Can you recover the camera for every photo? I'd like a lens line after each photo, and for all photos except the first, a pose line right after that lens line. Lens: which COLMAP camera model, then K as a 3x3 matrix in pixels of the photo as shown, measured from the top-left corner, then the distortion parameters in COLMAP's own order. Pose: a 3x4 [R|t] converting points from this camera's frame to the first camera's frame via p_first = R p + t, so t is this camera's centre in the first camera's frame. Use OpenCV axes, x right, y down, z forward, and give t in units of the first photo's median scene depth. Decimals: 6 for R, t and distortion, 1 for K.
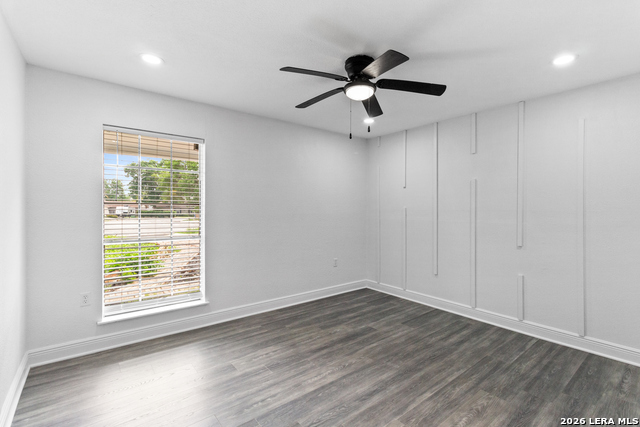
lens RADIAL K [[302.6, 0, 329.8], [0, 302.6, 207.2], [0, 0, 1]] dist [-0.000522, -0.000359]
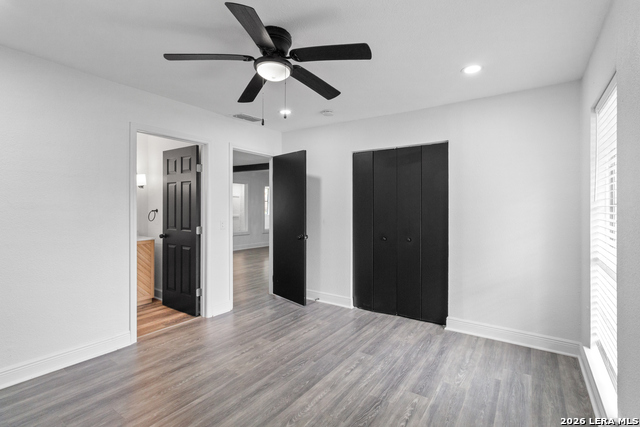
lens RADIAL K [[302.6, 0, 329.8], [0, 302.6, 207.2], [0, 0, 1]] dist [-0.000522, -0.000359]
pose [[-0.957210, -0.010437, -0.289205, 0.199404], [-0.008717, 0.999936, -0.007235, 0.007904], [0.289262, -0.004404, -0.957240, 1.969725]]
